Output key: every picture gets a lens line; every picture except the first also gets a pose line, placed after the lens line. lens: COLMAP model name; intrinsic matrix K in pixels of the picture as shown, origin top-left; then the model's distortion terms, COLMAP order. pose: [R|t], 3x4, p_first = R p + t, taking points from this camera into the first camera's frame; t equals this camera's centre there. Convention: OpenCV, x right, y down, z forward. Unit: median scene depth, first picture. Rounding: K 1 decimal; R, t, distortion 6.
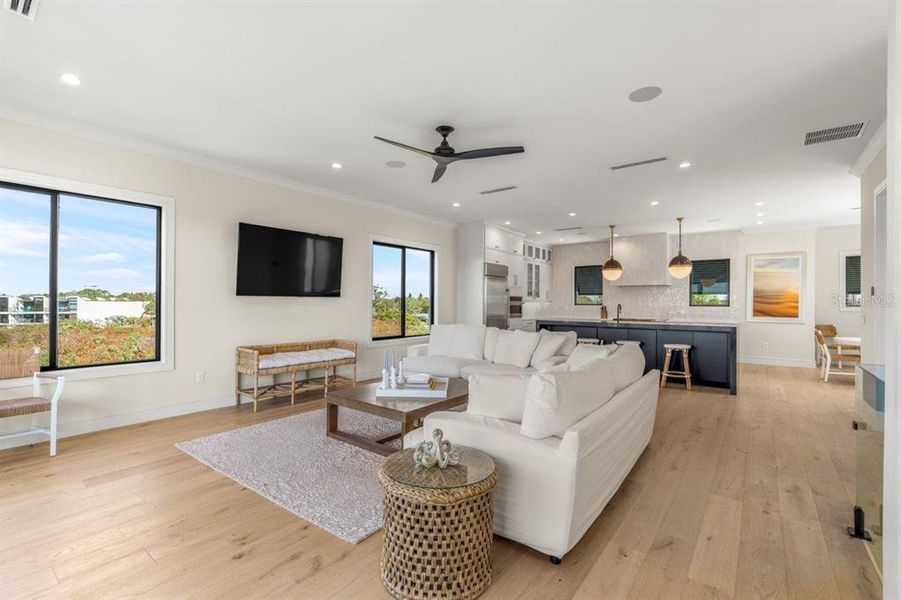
lens RADIAL K [[408.5, 0, 447.2], [0, 408.5, 298.1], [0, 0, 1]] dist [-0.000624, 0.002209]
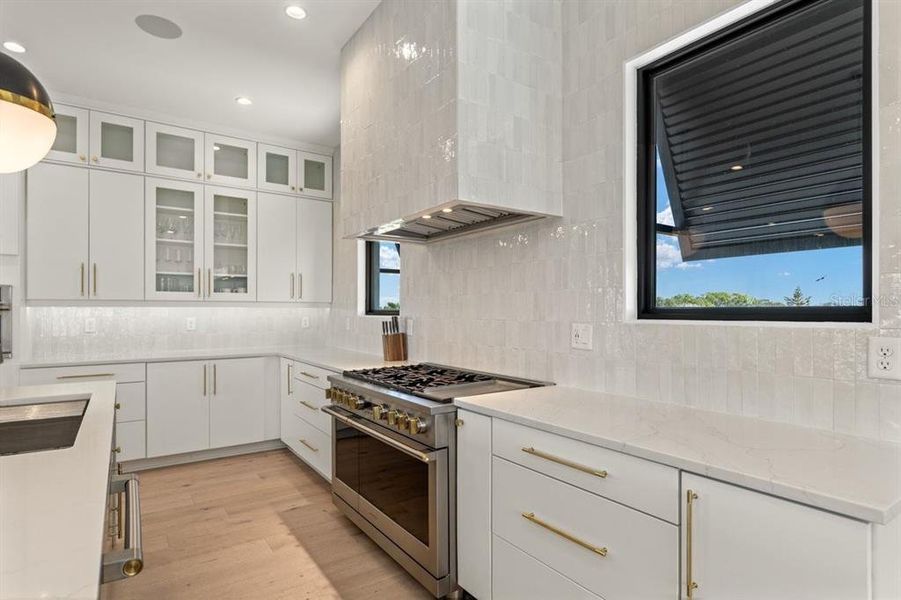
lens RADIAL K [[467.6, 0, 451.2], [0, 467.6, 310.9], [0, 0, 1]] dist [-0.009914, -0.002267]
pose [[0.955842, -0.006748, -0.293803, 0.638350], [0.009227, 0.999933, 0.007052, 0.016057], [0.293736, -0.009452, 0.955840, 0.859897]]
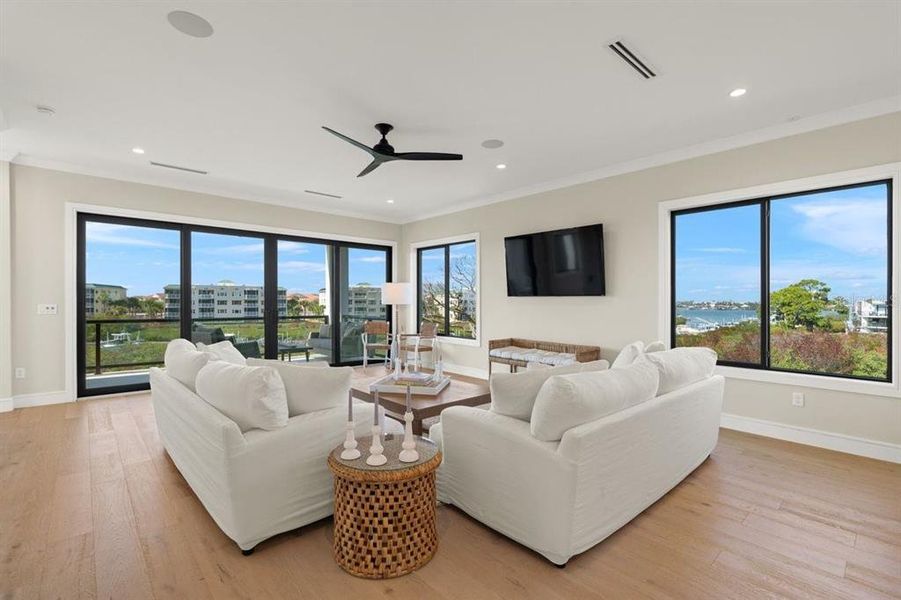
lens RADIAL K [[408.5, 0, 447.5], [0, 408.5, 304.7], [0, 0, 1]] dist [-0.000624, 0.002209]
pose [[-0.184244, 0.001389, -0.982880, 0.424041], [0.001446, 0.999998, 0.001142, 0.009960], [0.982880, -0.001210, -0.184245, 0.595016]]
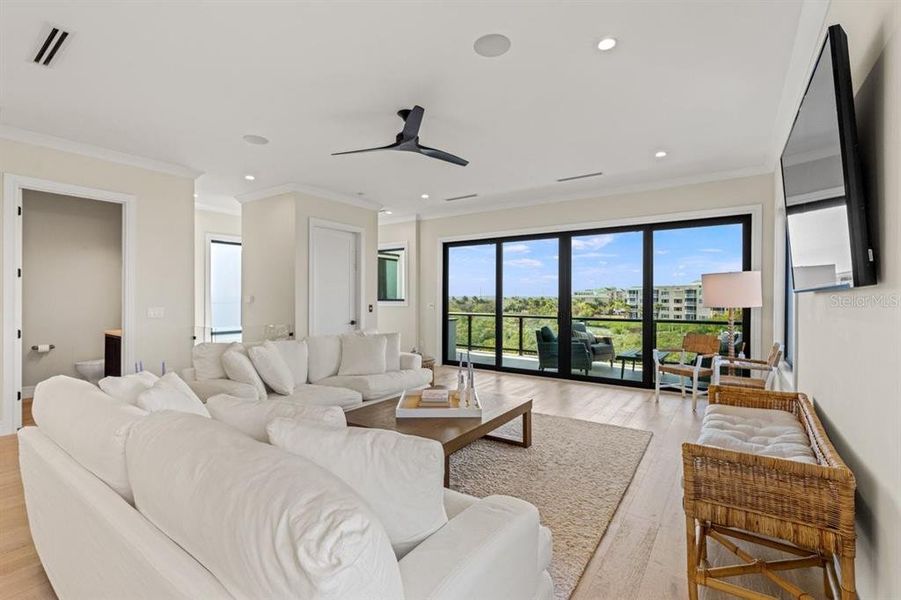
lens RADIAL K [[408.5, 0, 450.3], [0, 408.5, 295.8], [0, 0, 1]] dist [-0.000624, 0.002209]
pose [[-0.998603, -0.009055, -0.052060, -0.020338], [-0.008326, 0.999864, -0.014204, 0.005734], [0.052181, -0.013751, -0.998543, 0.853171]]
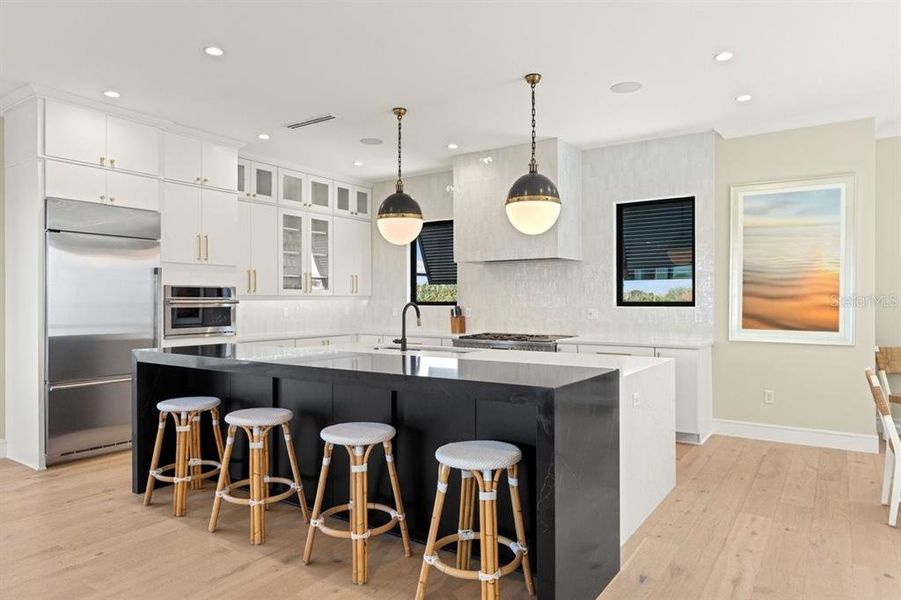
lens RADIAL K [[574.5, 0, 449.8], [0, 574.5, 296.4], [0, 0, 1]] dist [0.009407, 0.005697]
pose [[0.998108, -0.008023, 0.060952, 0.412442], [0.007726, 0.999957, 0.005109, 0.005375], [-0.060990, -0.004628, 0.998128, 0.422081]]
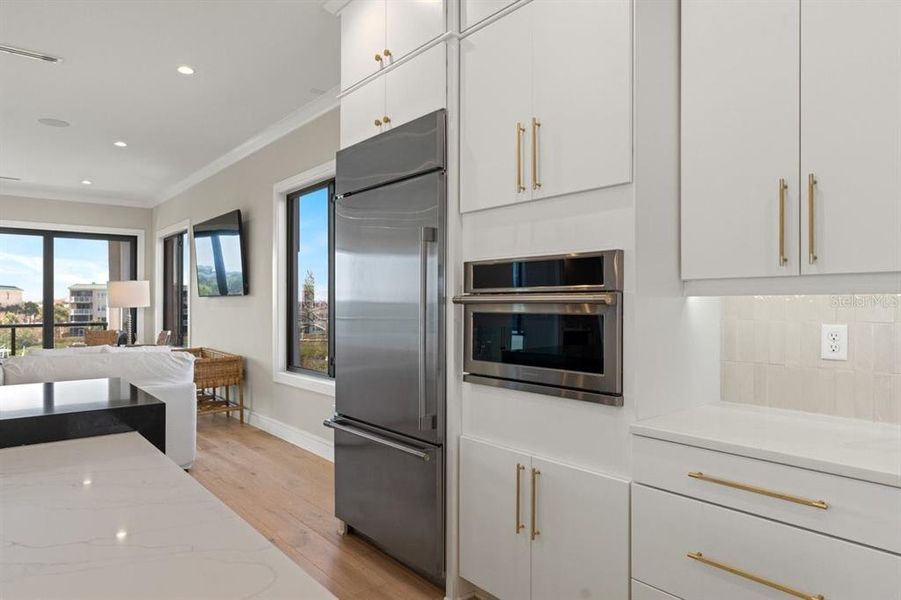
lens RADIAL K [[574.5, 0, 436.8], [0, 574.5, 299.5], [0, 0, 1]] dist [0.009407, 0.005697]
pose [[-0.241734, -0.013228, -0.970252, 0.421512], [0.007364, 0.999853, -0.015467, 0.016022], [0.970315, -0.010884, -0.241601, 1.090725]]
